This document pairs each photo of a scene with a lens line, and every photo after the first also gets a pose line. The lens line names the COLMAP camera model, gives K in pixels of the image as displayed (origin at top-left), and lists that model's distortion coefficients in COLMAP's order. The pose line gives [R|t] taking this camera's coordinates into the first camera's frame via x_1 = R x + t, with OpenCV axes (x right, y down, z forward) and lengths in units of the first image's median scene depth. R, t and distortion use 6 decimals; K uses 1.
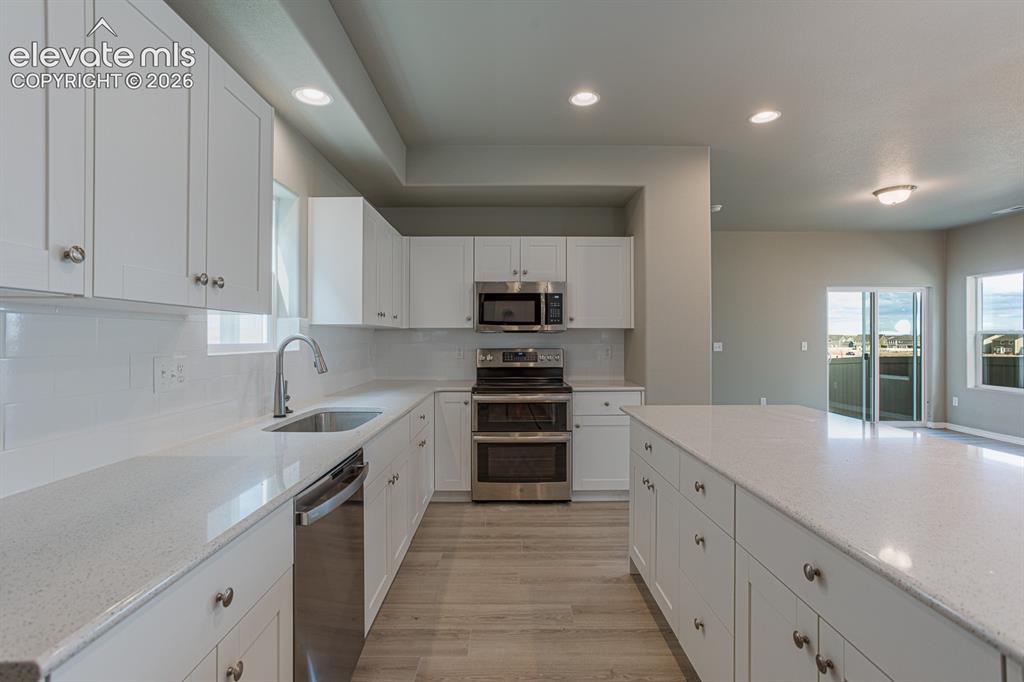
lens RADIAL K [[498.2, 0, 508.8], [0, 498.2, 338.8], [0, 0, 1]] dist [-0.062913, 0.044096]
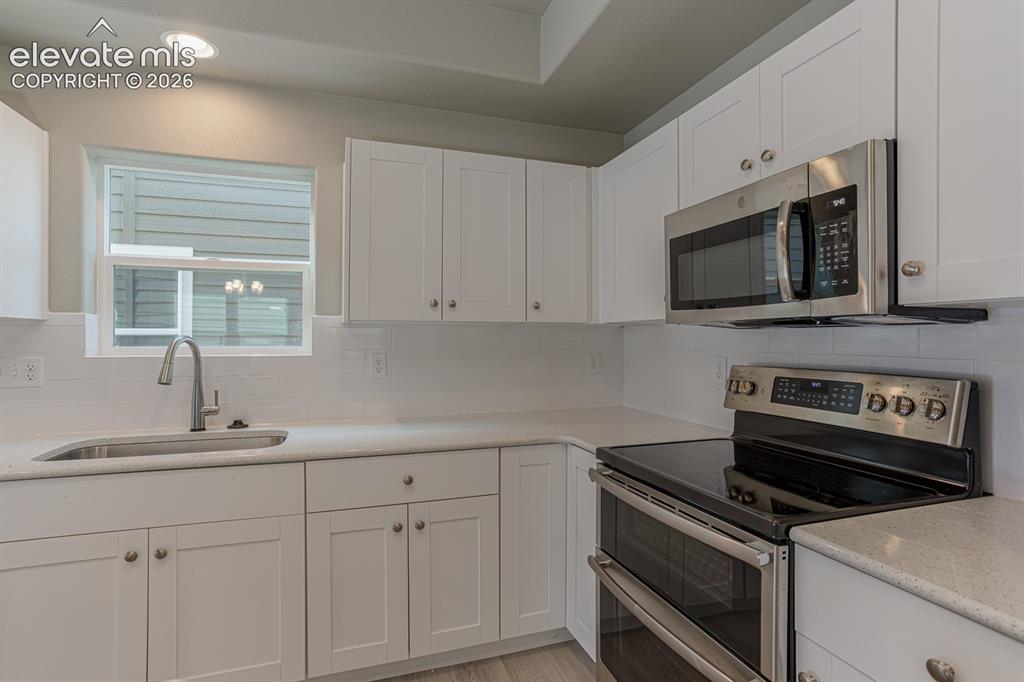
lens RADIAL K [[498.2, 0, 508.8], [0, 498.2, 338.8], [0, 0, 1]] dist [-0.062913, 0.044096]
pose [[0.317479, -0.002003, -0.948263, 0.330386], [-0.000884, 0.999997, -0.002408, -0.002278], [0.948265, 0.001603, 0.317477, 0.772817]]
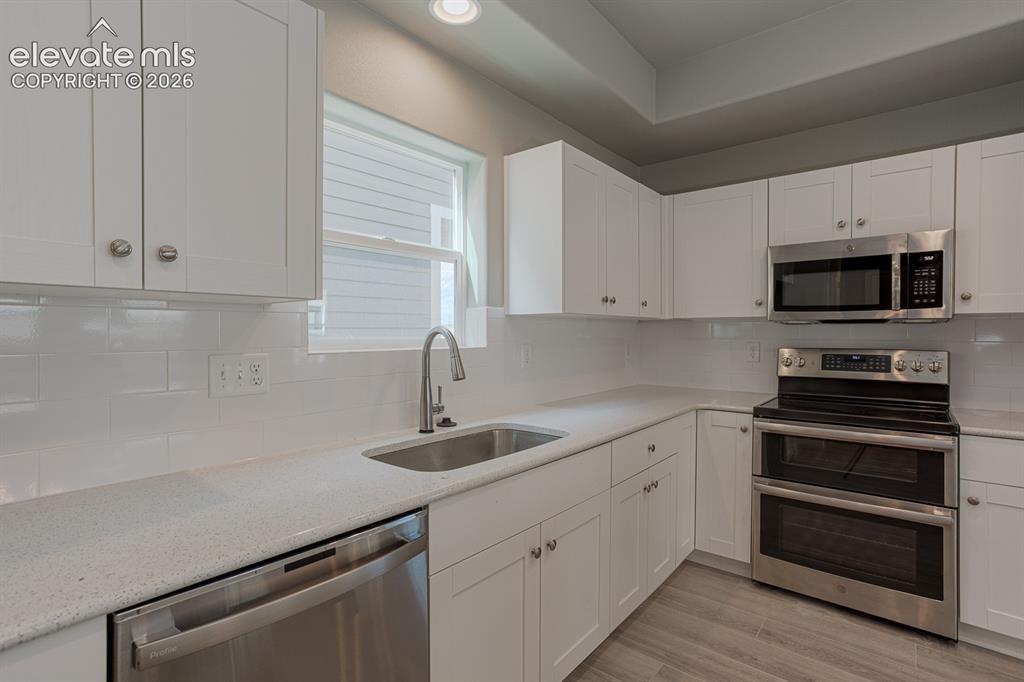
lens RADIAL K [[498.2, 0, 508.8], [0, 498.2, 338.8], [0, 0, 1]] dist [-0.062913, 0.044096]
pose [[0.769218, 0.008212, -0.638933, 0.089665], [-0.000539, 0.999925, 0.012203, -0.000295], [0.638986, -0.009042, 0.769165, 0.297274]]
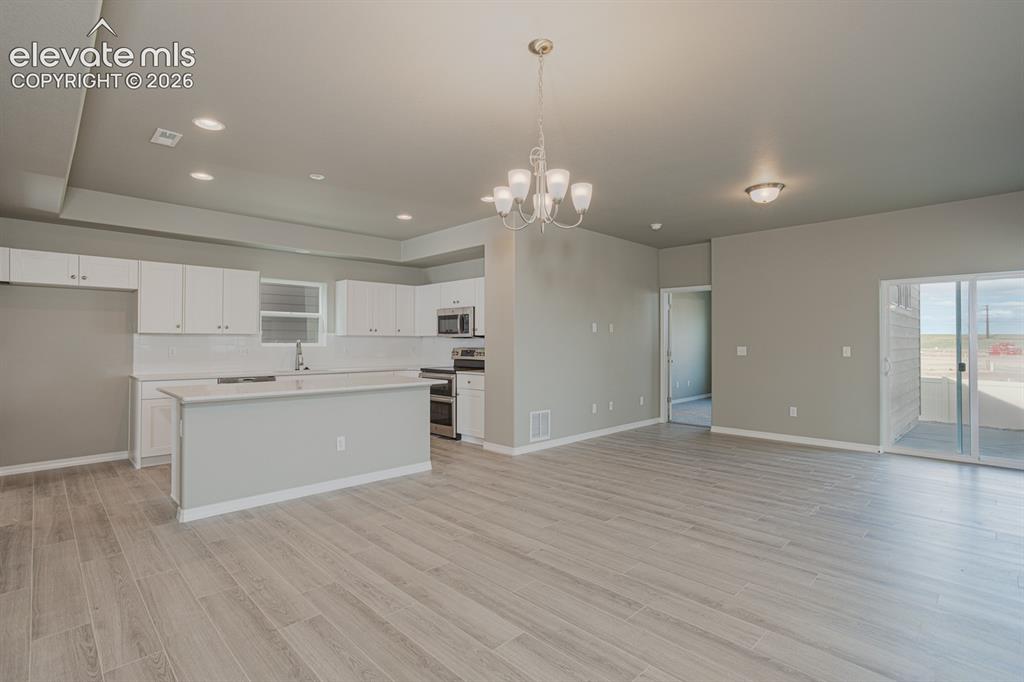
lens RADIAL K [[498.2, 0, 508.8], [0, 498.2, 338.8], [0, 0, 1]] dist [-0.062913, 0.044096]
pose [[0.698310, -0.002194, -0.715792, 1.459675], [-0.003587, 0.999972, -0.006564, 0.000051], [0.715786, 0.007151, 0.698283, -0.047843]]
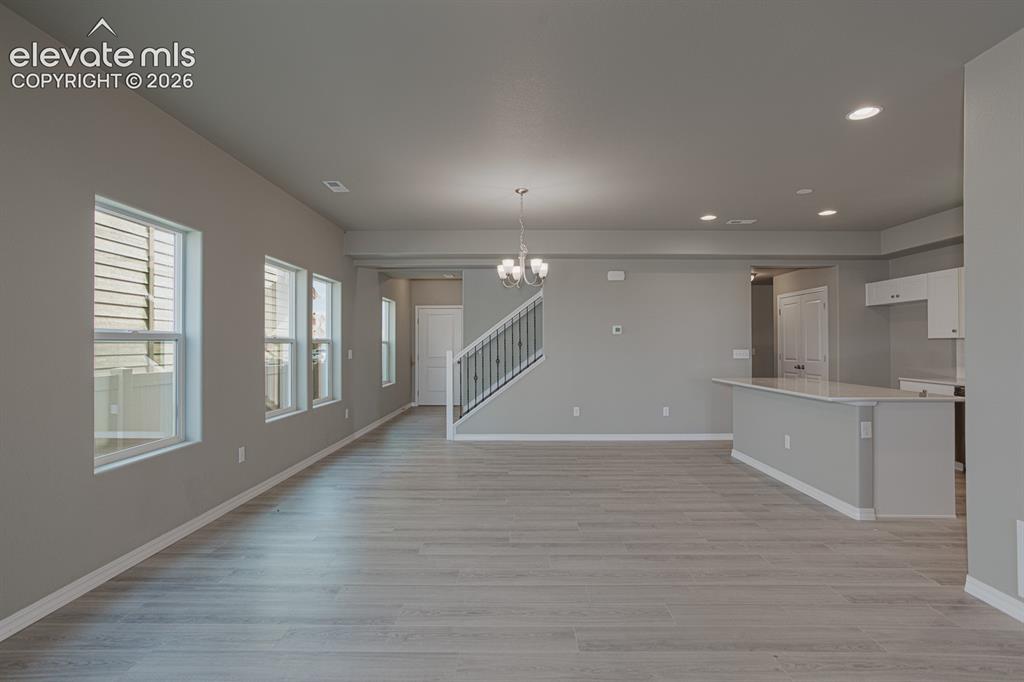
lens RADIAL K [[498.2, 0, 508.8], [0, 498.2, 338.8], [0, 0, 1]] dist [-0.062913, 0.044096]
pose [[-0.999830, -0.001003, 0.018428, 1.034888], [-0.001187, 0.999949, -0.009999, -0.003736], [-0.018417, -0.010019, -0.999780, 1.683270]]
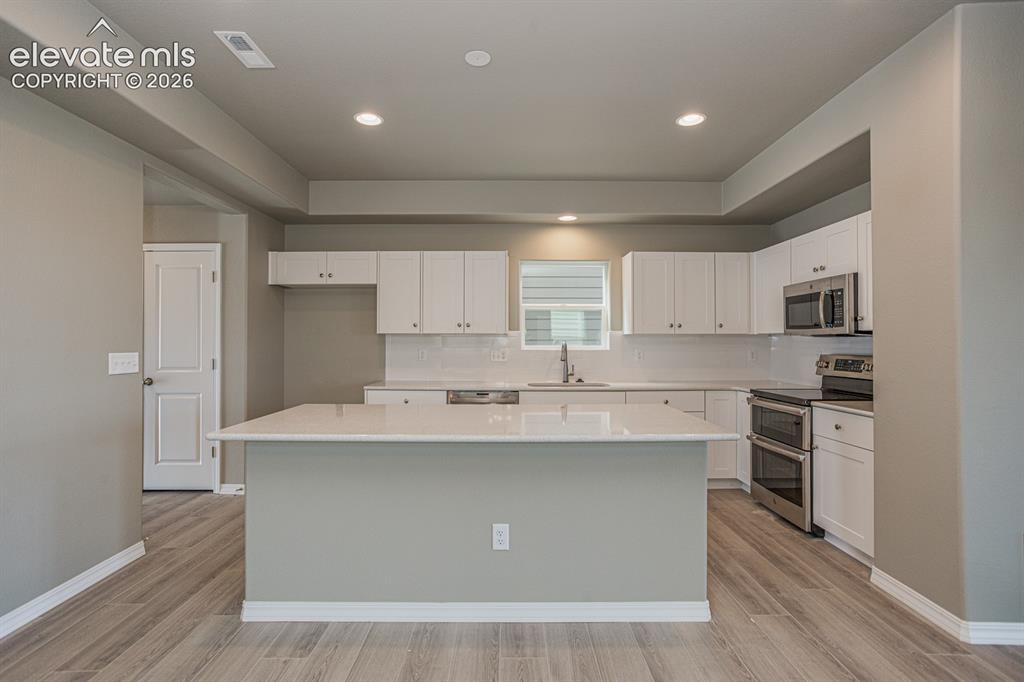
lens RADIAL K [[498.2, 0, 508.8], [0, 498.2, 338.8], [0, 0, 1]] dist [-0.062913, 0.044096]
pose [[-0.003663, -0.007332, -0.999966, 0.974936], [-0.002251, 0.999971, -0.007324, -0.001238], [0.999991, 0.002224, -0.003679, 0.484425]]
